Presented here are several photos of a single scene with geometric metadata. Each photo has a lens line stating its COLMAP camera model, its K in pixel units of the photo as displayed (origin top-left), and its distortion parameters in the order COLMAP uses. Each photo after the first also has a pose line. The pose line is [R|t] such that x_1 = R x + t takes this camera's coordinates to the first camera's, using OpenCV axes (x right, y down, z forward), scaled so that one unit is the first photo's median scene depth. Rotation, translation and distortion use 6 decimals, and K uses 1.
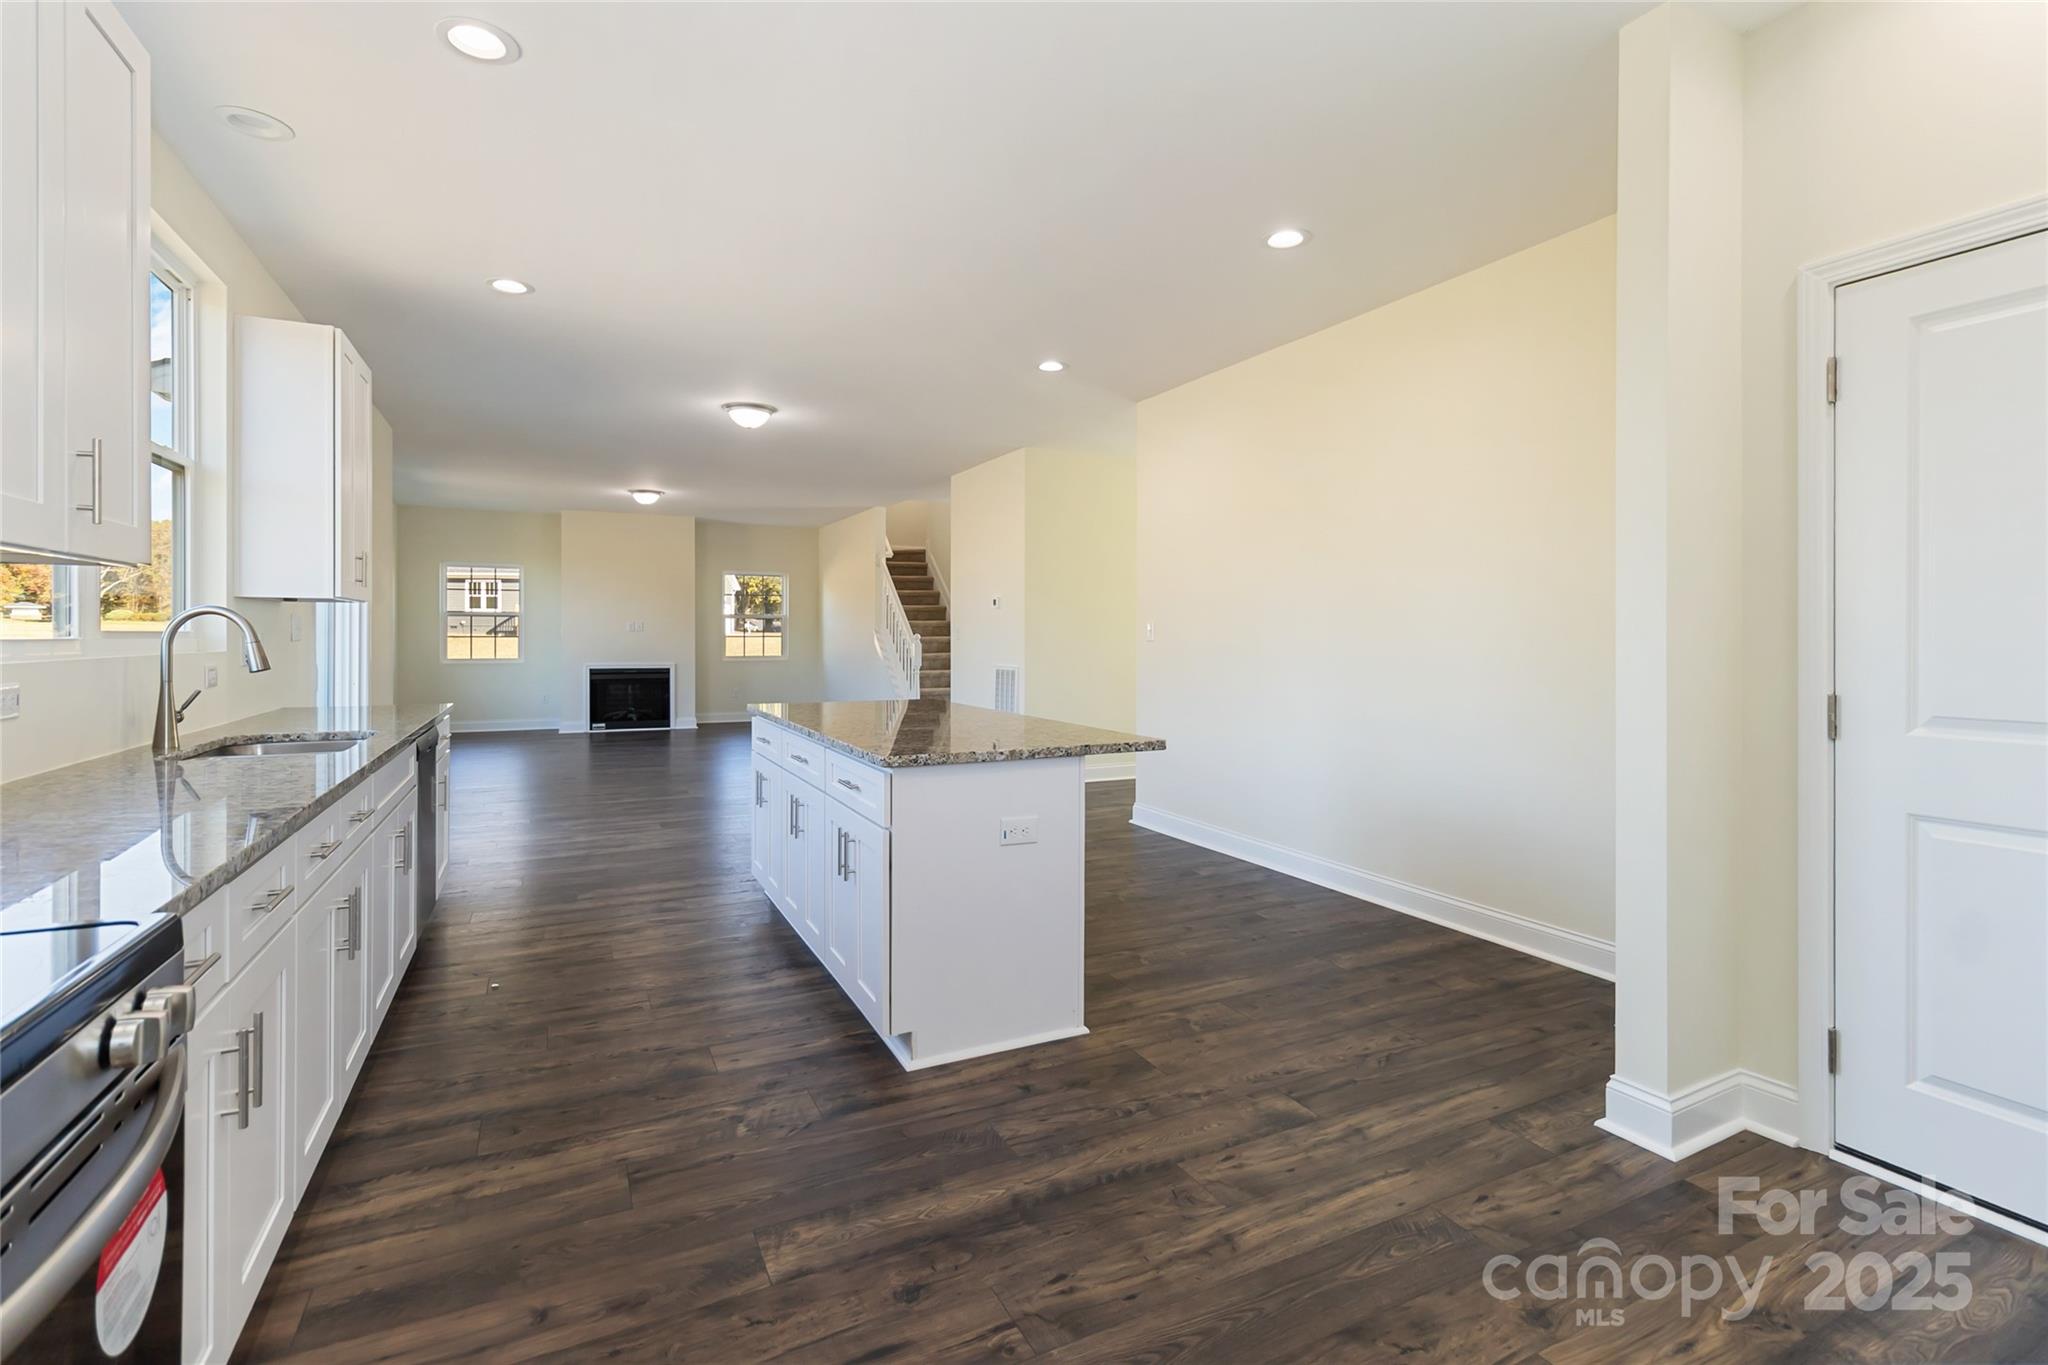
lens RADIAL K [[959.4, 0, 1035.0], [0, 959.4, 669.5], [0, 0, 1]] dist [0.002526, 0.000277]
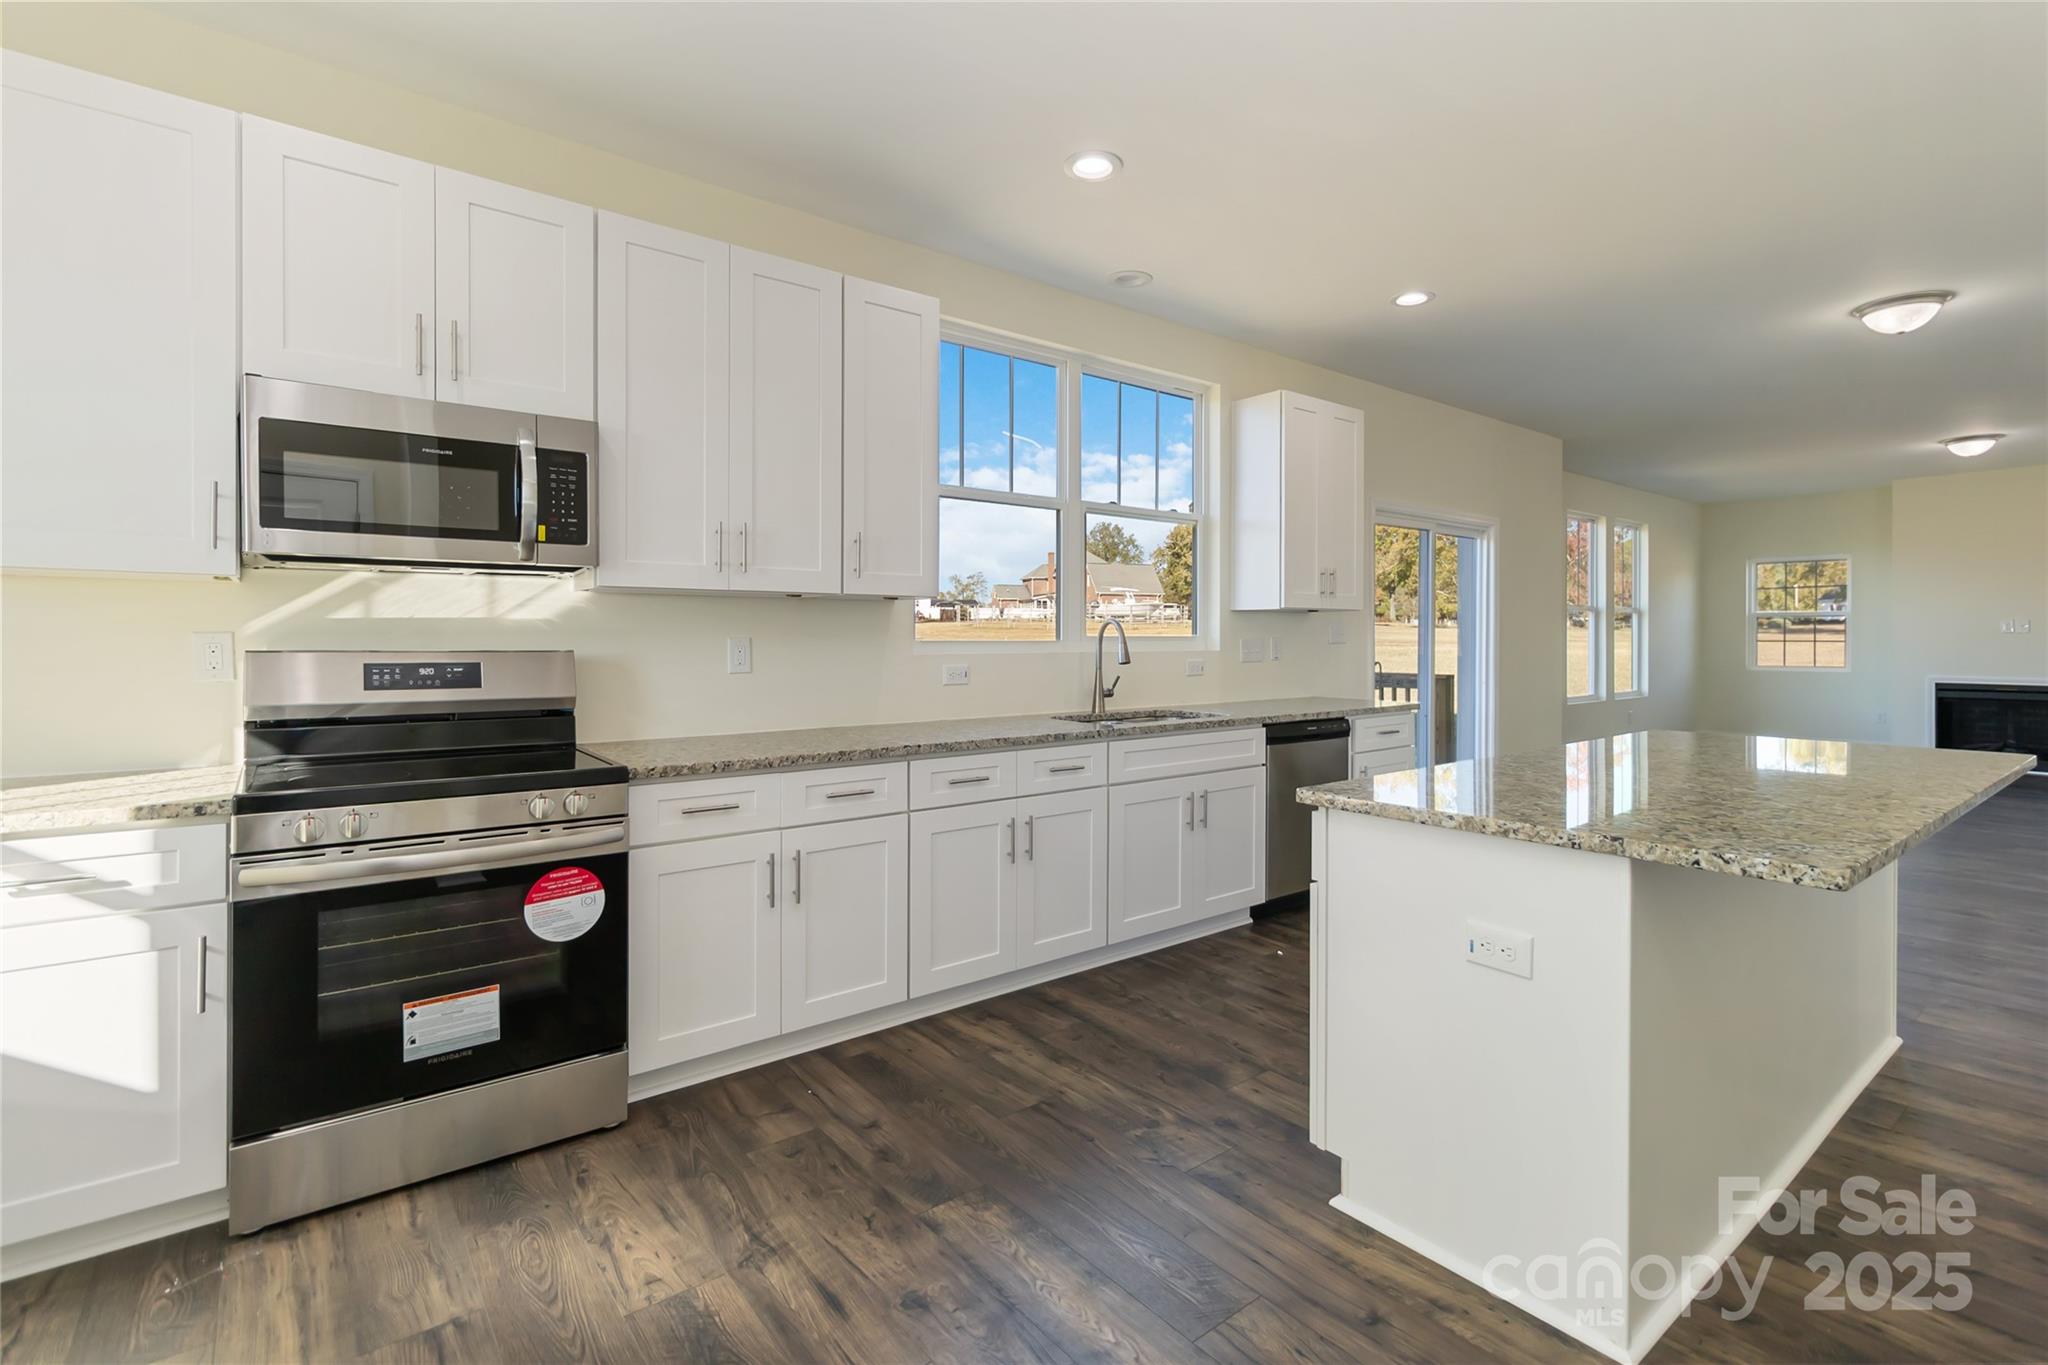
lens RADIAL K [[954.9, 0, 1032.9], [0, 954.9, 657.4], [0, 0, 1]] dist [0.000541, -0.000403]
pose [[0.195683, 0.020540, -0.980452, 0.586232], [-0.035686, 0.999268, 0.013812, -0.022466], [0.980018, 0.032285, 0.196272, 0.627389]]
